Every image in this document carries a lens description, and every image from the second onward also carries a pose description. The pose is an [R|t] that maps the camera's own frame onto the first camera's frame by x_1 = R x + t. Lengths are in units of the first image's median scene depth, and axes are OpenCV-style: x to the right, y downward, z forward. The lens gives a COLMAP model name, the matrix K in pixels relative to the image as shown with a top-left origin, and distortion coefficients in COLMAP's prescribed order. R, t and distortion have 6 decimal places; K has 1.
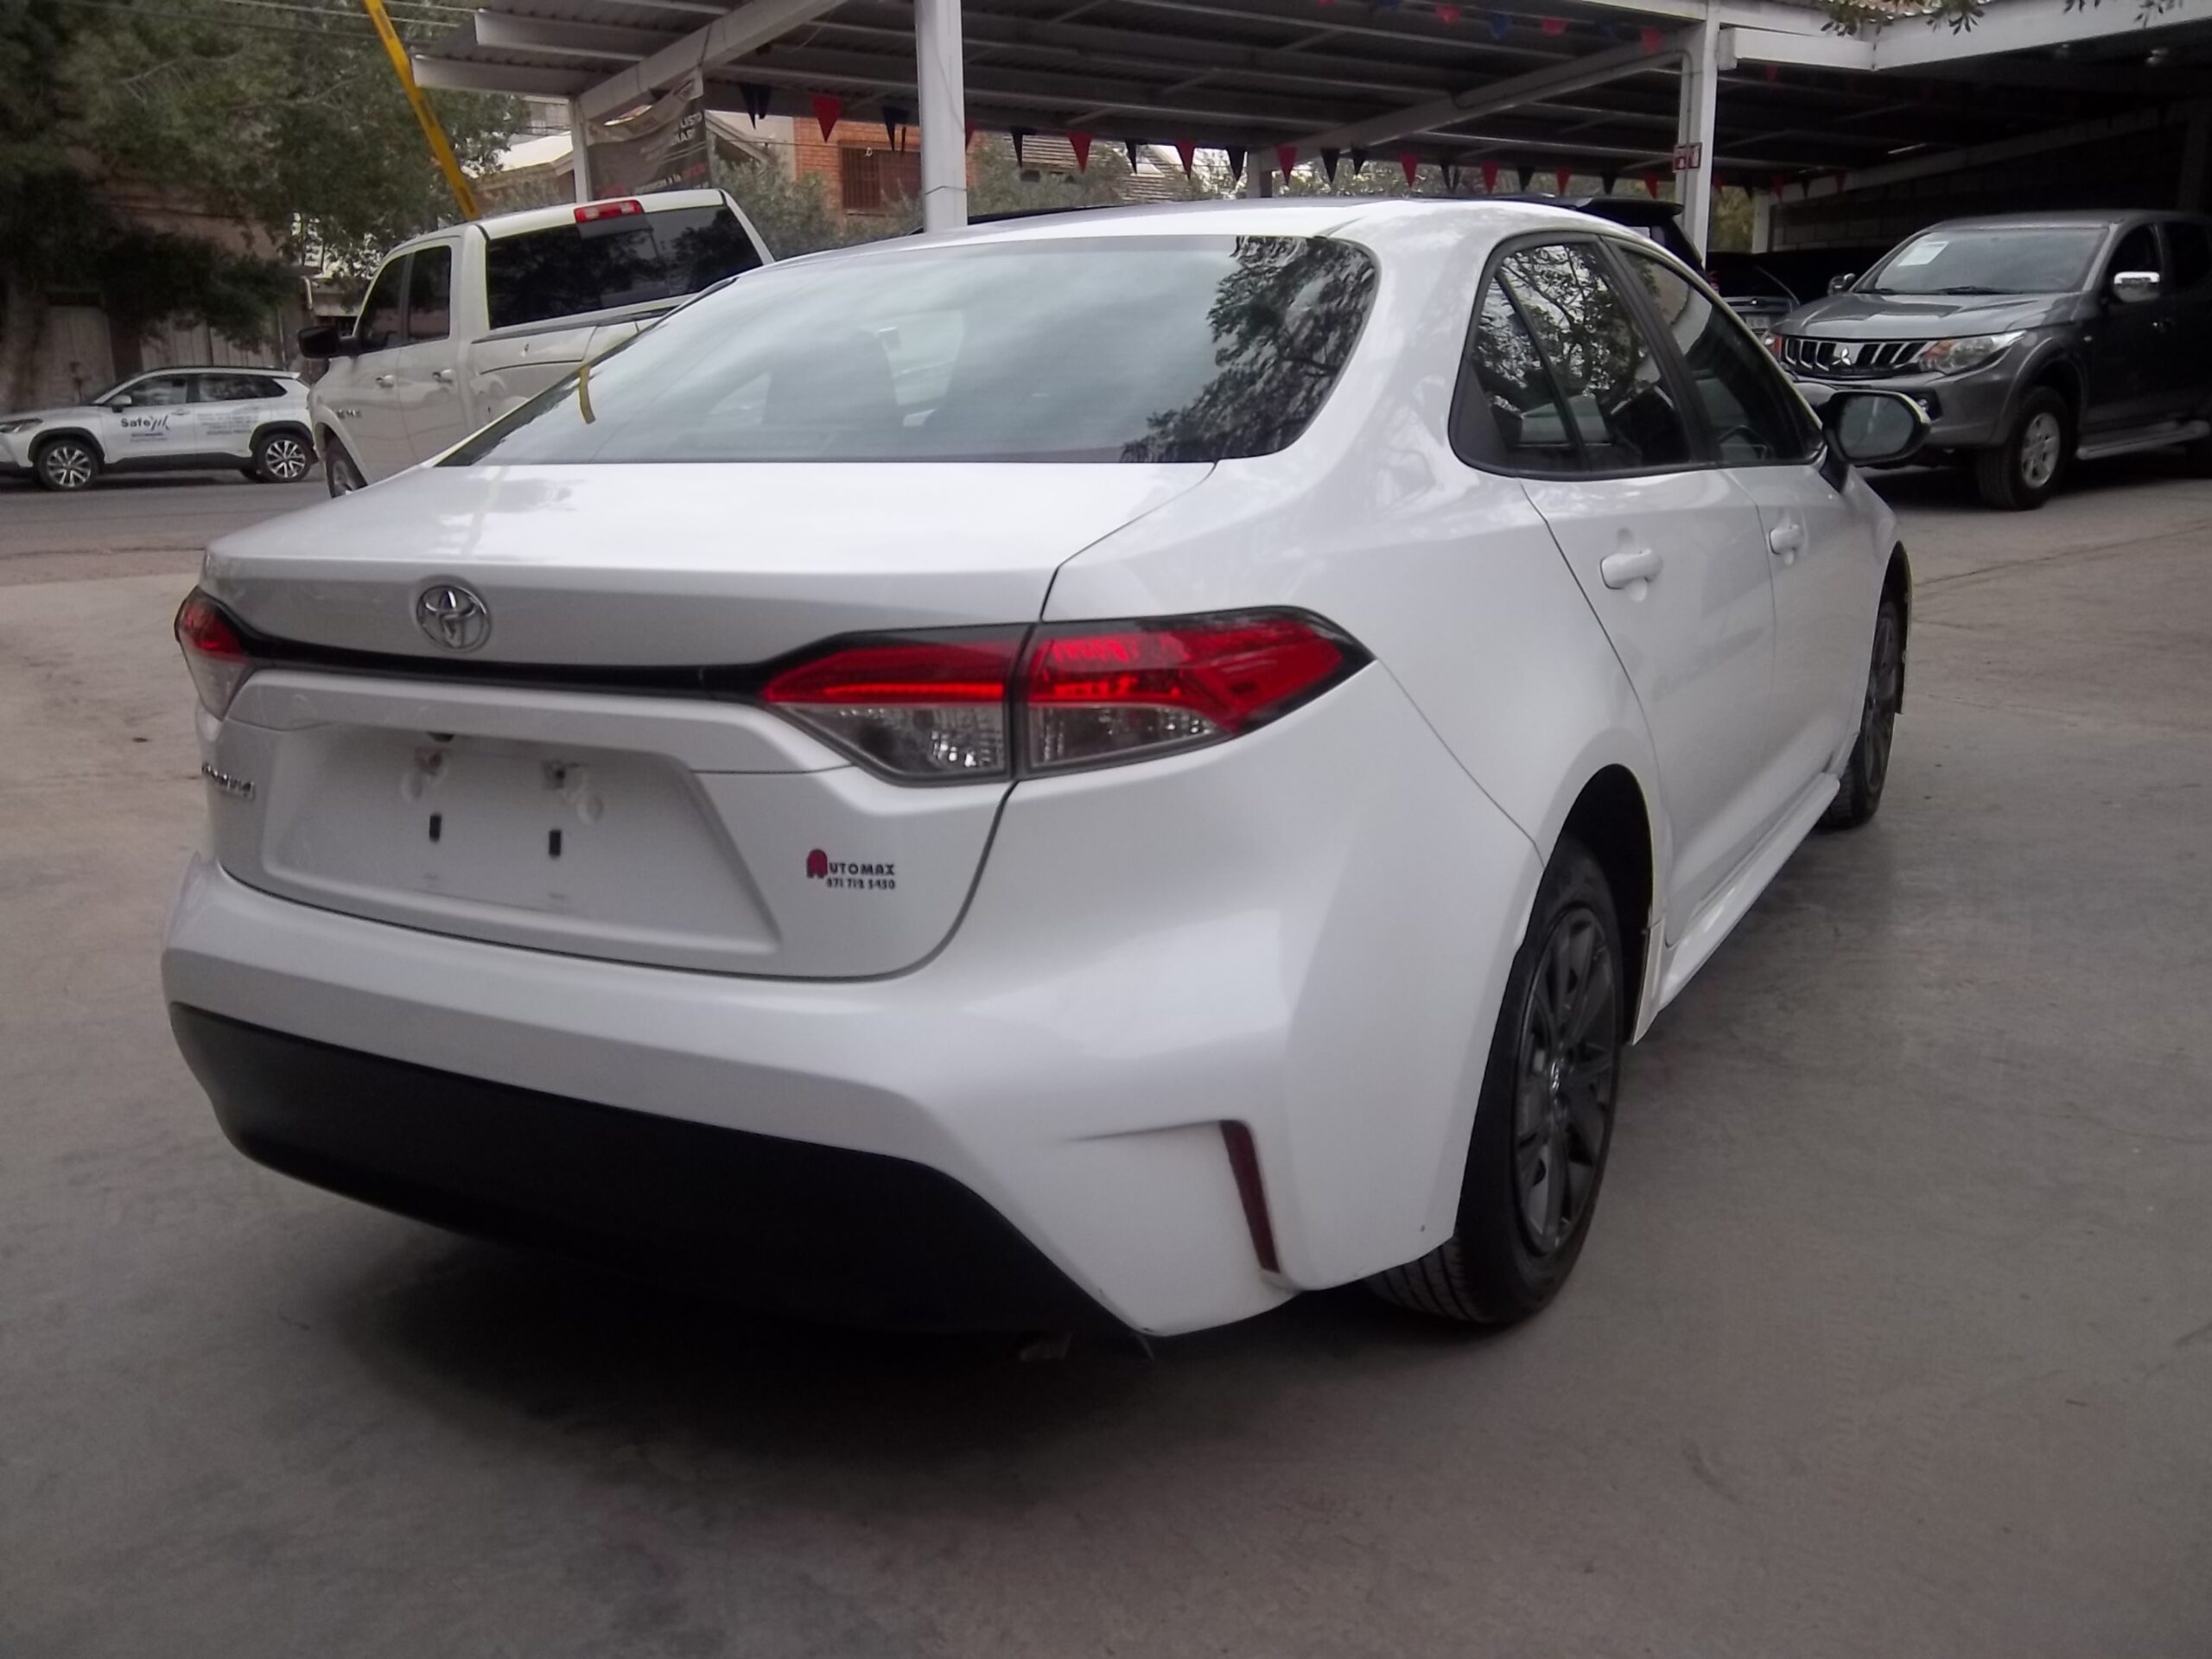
lens RADIAL K [[1804.6, 0, 1104.6], [0, 1804.6, 822.0], [0, 0, 1]] dist [0.013498, 0.026282]
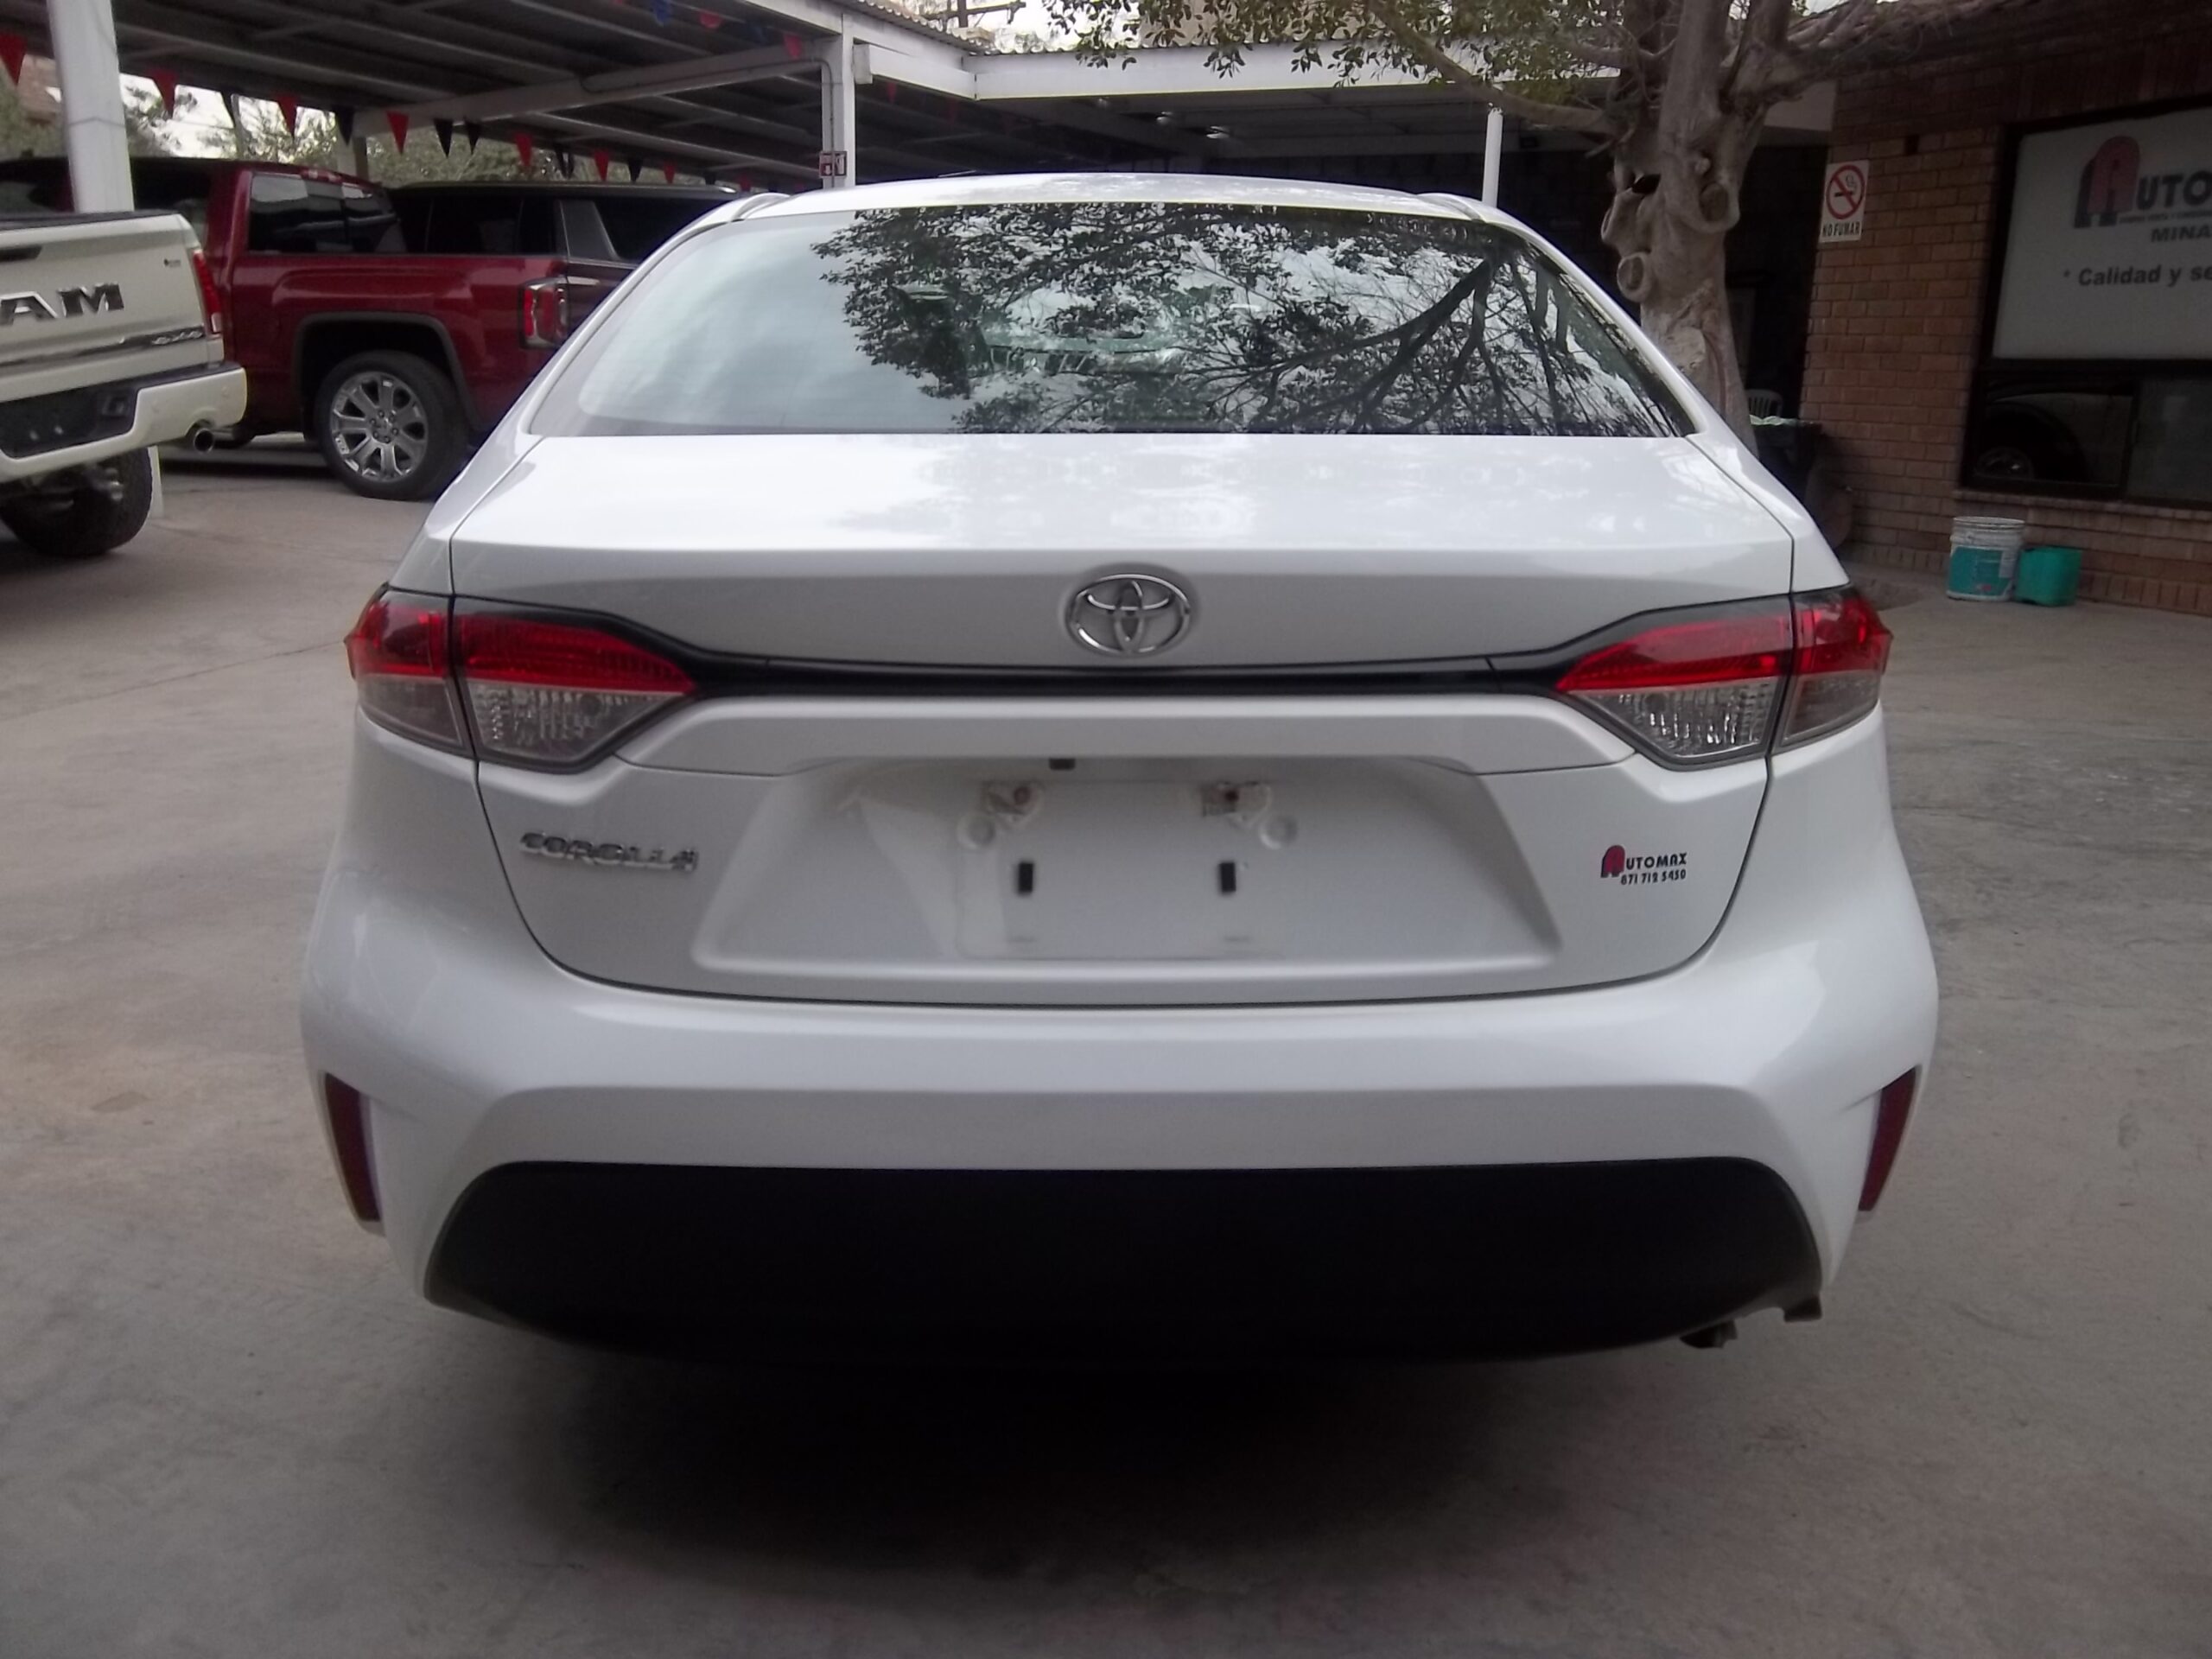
lens RADIAL K [[1804.6, 0, 1107.6], [0, 1804.6, 836.6], [0, 0, 1]] dist [0.013498, 0.026282]
pose [[0.871553, -0.096551, 0.480702, -0.753136], [0.092849, 0.995180, 0.031542, -0.038849], [-0.481430, 0.017142, 0.876317, 0.282658]]
